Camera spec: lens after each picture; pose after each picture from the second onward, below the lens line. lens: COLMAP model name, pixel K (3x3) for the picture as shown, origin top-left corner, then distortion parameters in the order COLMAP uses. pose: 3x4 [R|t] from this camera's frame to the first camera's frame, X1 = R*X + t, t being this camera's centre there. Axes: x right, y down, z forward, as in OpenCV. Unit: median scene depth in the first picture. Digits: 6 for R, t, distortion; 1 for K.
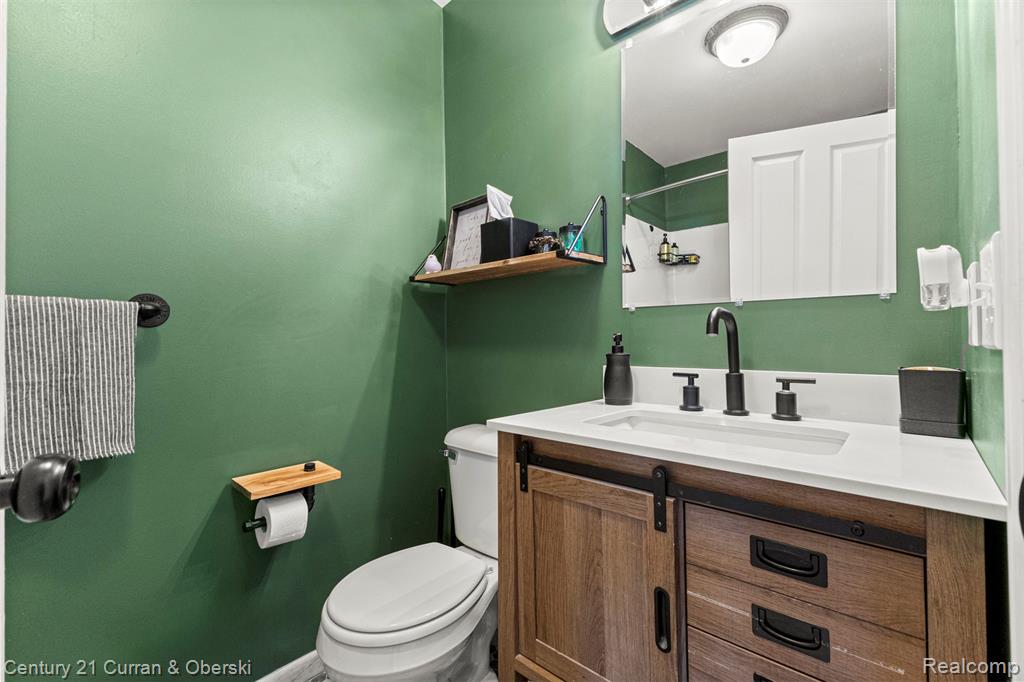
lens RADIAL K [[446.3, 0, 511.5], [0, 446.3, 336.8], [0, 0, 1]] dist [0.011638, -0.000383]
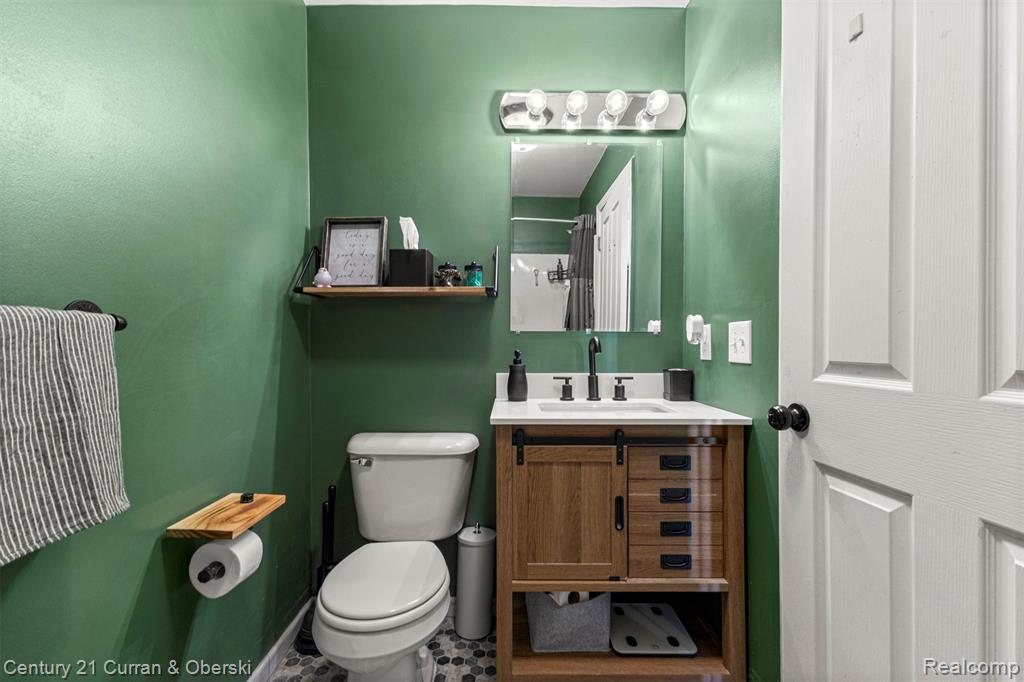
lens RADIAL K [[446.3, 0, 514.8], [0, 446.3, 345.4], [0, 0, 1]] dist [0.011638, -0.000383]
pose [[0.745905, 0.004663, 0.666036, -0.931138], [-0.012134, 0.999905, 0.006589, -0.042231], [-0.665942, -0.012997, 0.745891, -0.044099]]
